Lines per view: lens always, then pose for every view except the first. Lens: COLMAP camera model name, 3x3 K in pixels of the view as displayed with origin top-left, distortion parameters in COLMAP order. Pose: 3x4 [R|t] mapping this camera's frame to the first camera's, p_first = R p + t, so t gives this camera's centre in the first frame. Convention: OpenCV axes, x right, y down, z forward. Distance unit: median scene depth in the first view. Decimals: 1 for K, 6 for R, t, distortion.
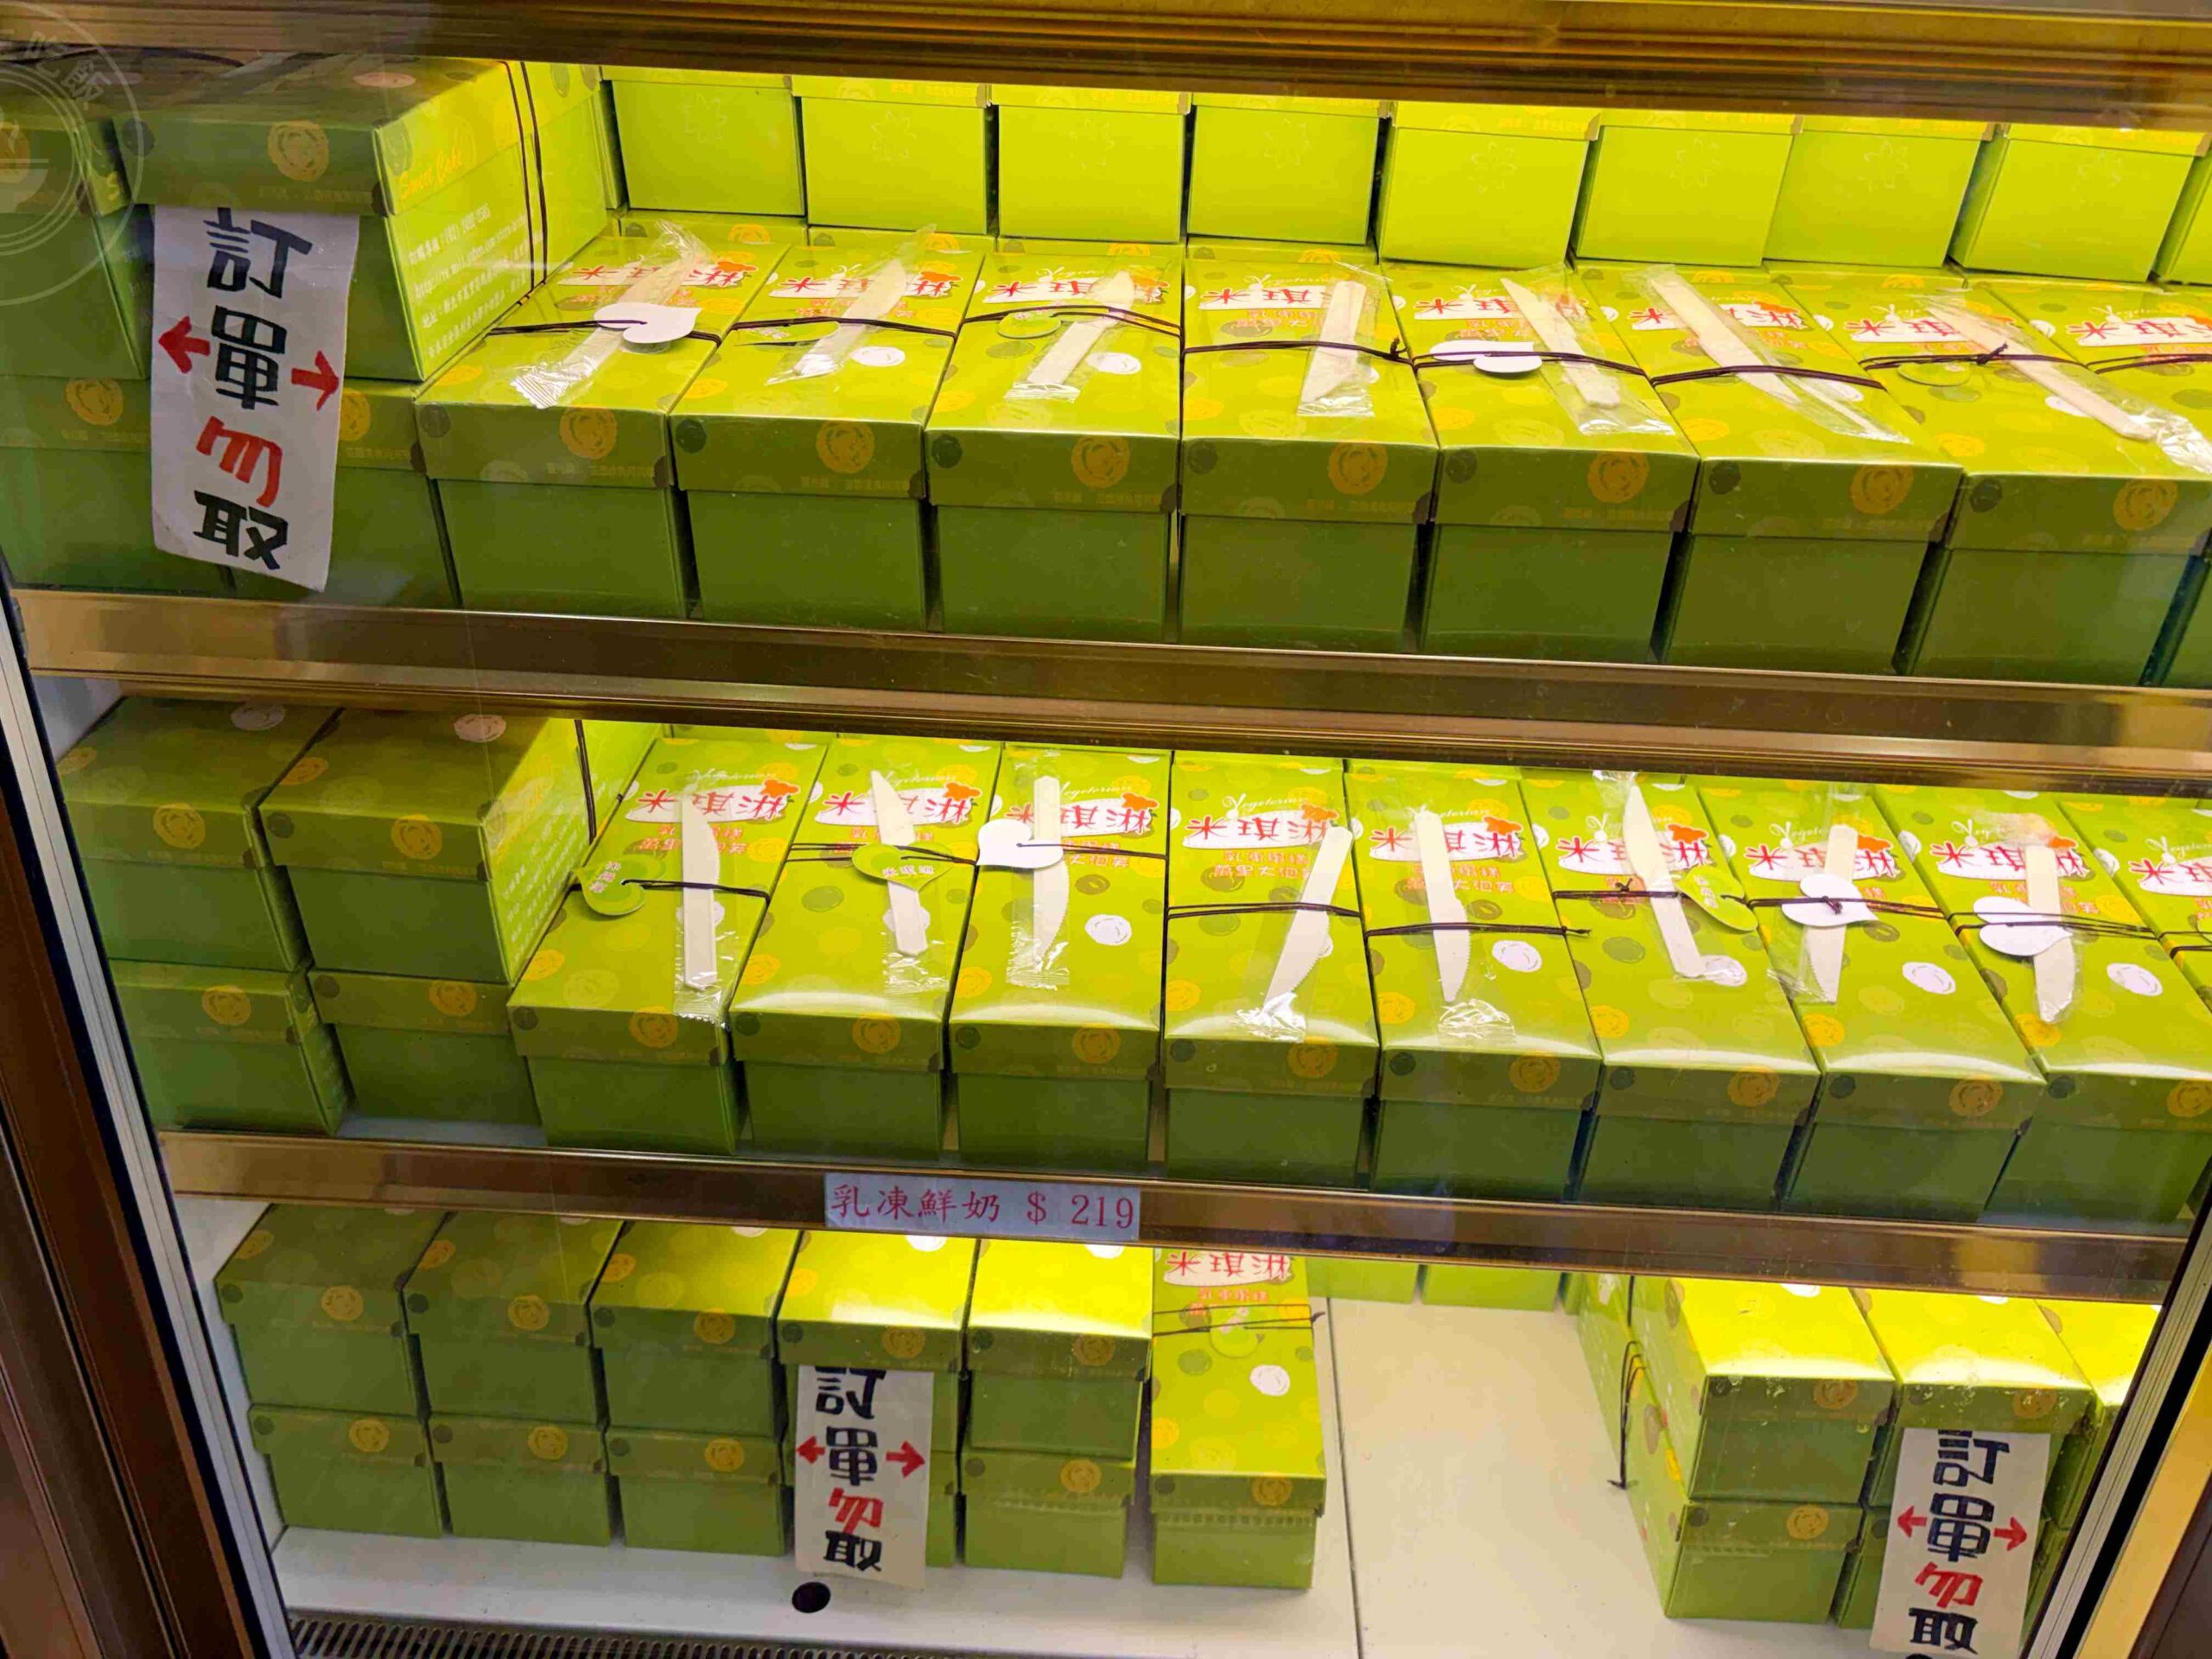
lens RADIAL K [[1670.9, 0, 1114.8], [0, 1670.9, 820.7], [0, 0, 1]] dist [0.055788, -0.058457]
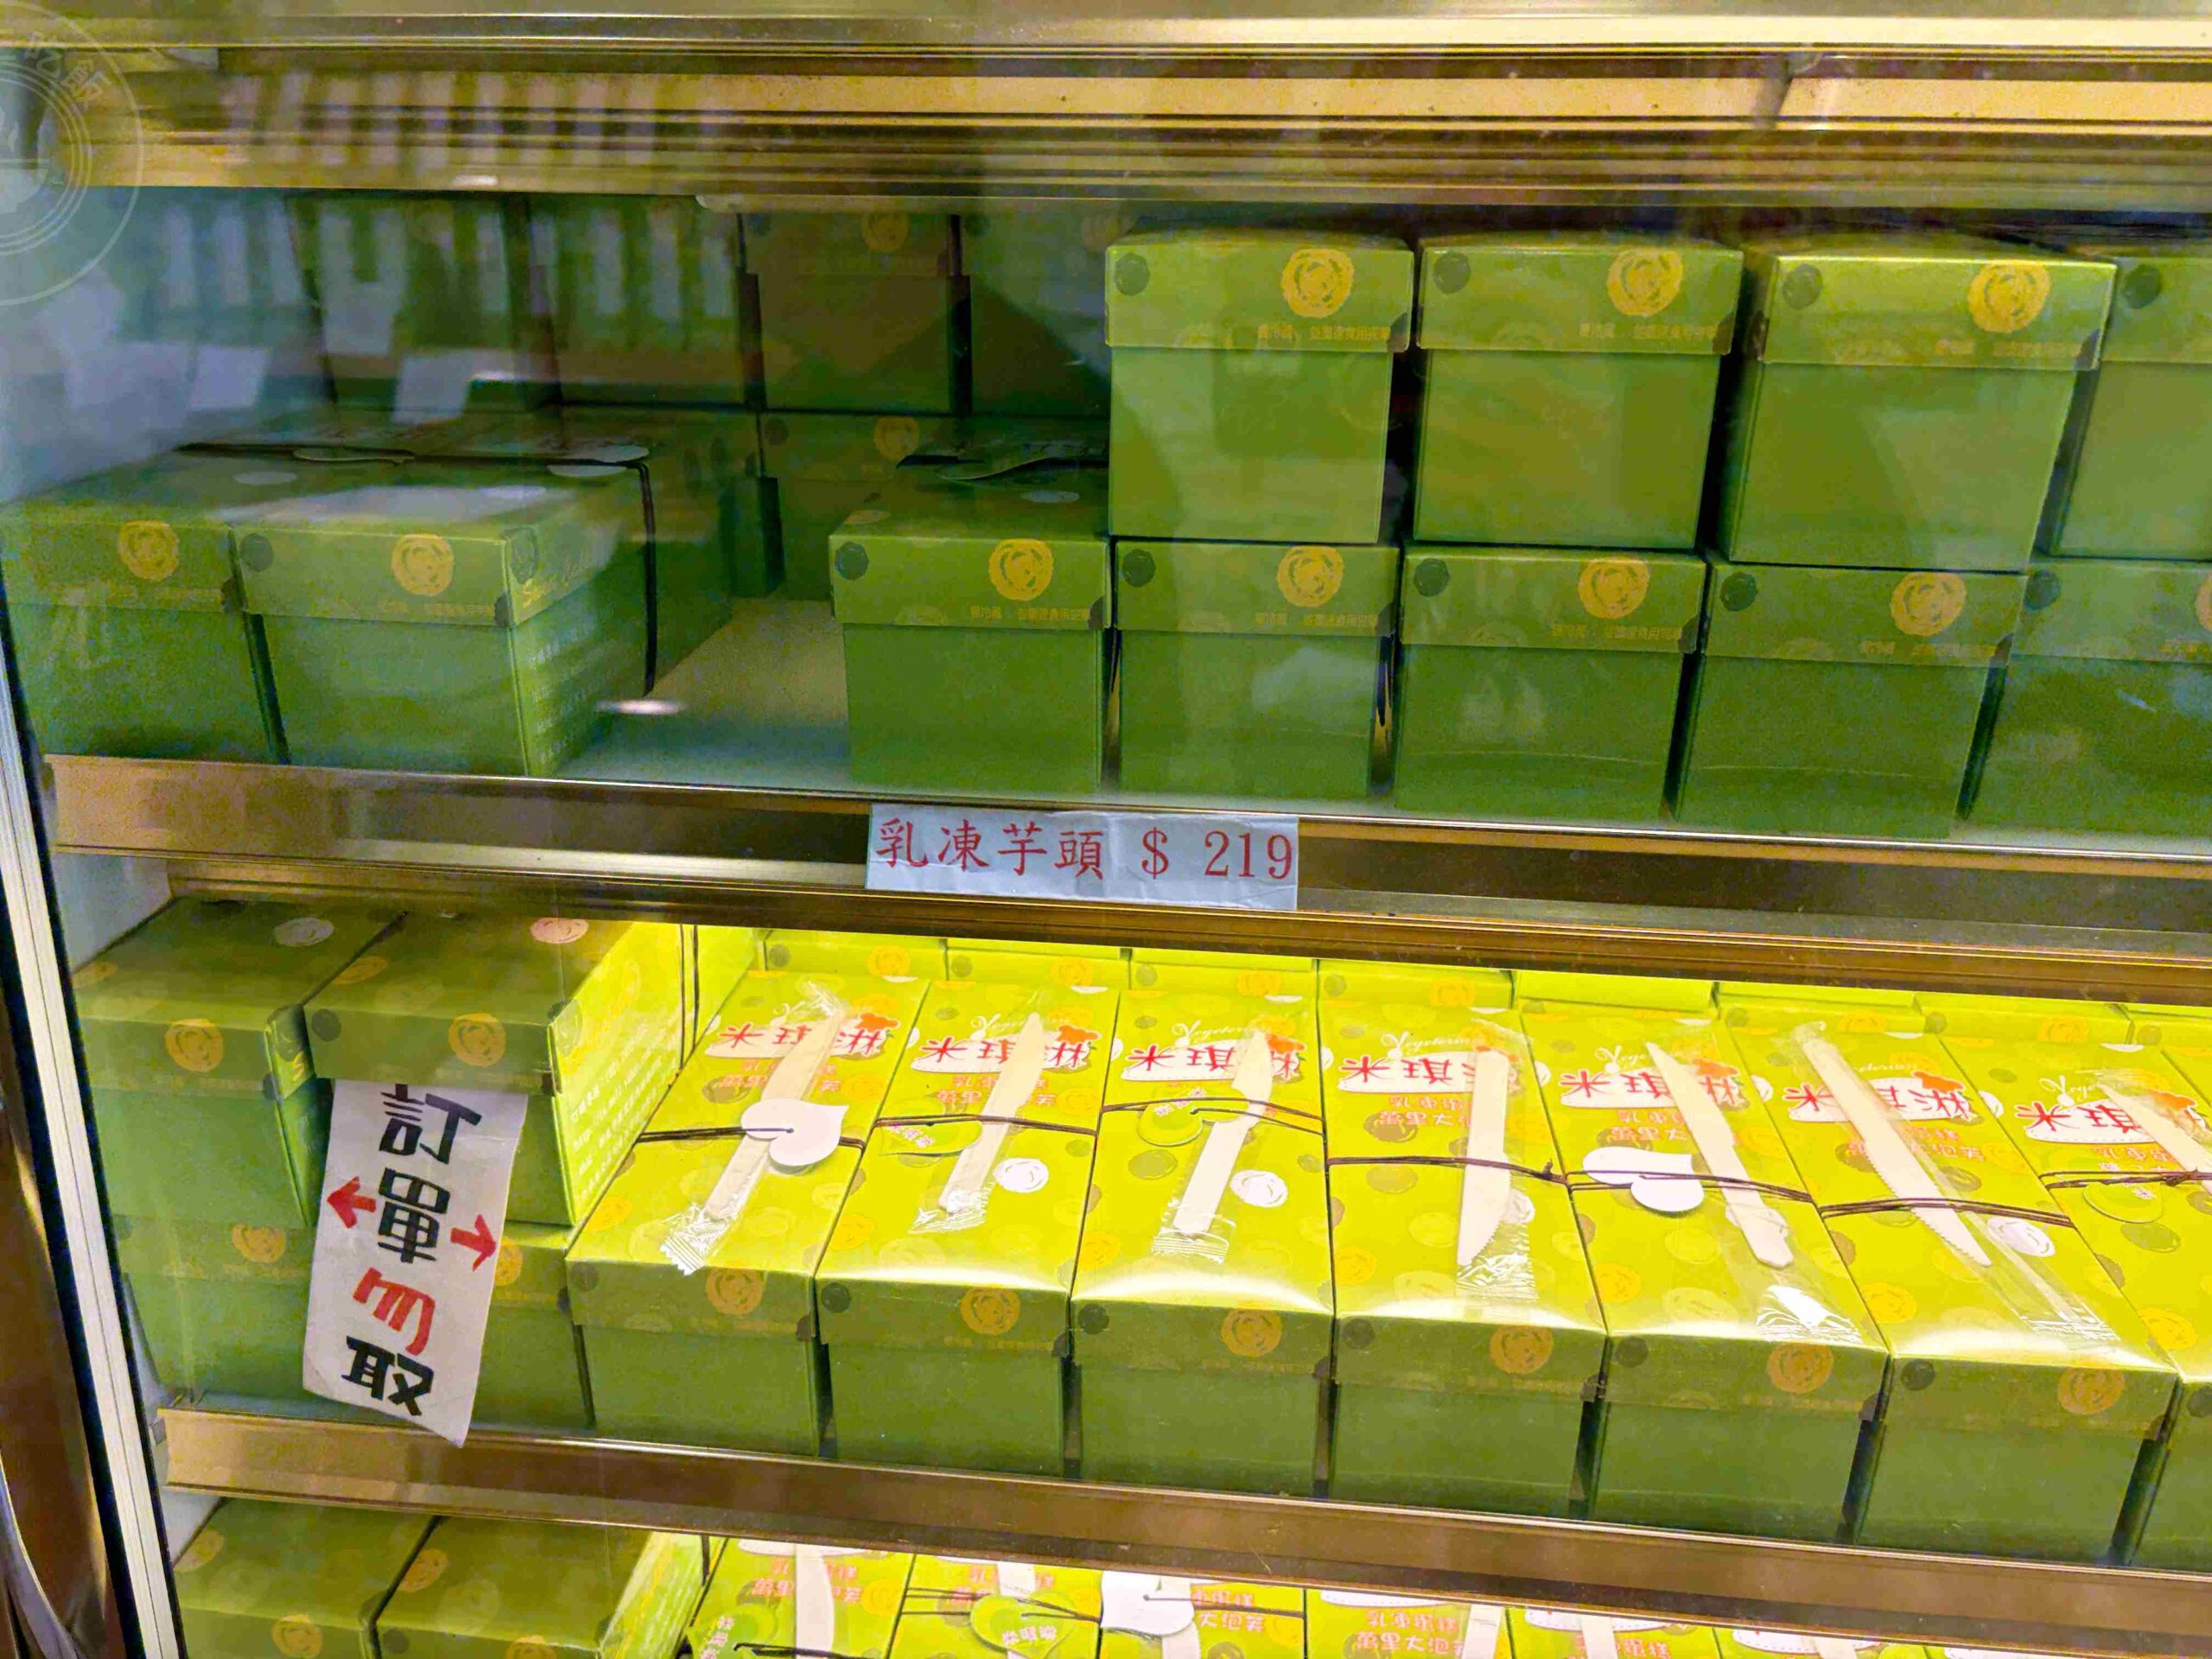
lens RADIAL K [[1670.9, 0, 1084.9], [0, 1670.9, 836.8], [0, 0, 1]] dist [0.055788, -0.058457]
pose [[0.997855, 0.003955, -0.065347, -0.041272], [-0.014619, 0.986430, -0.163529, -0.331021], [0.063813, 0.164133, 0.984372, -0.010526]]
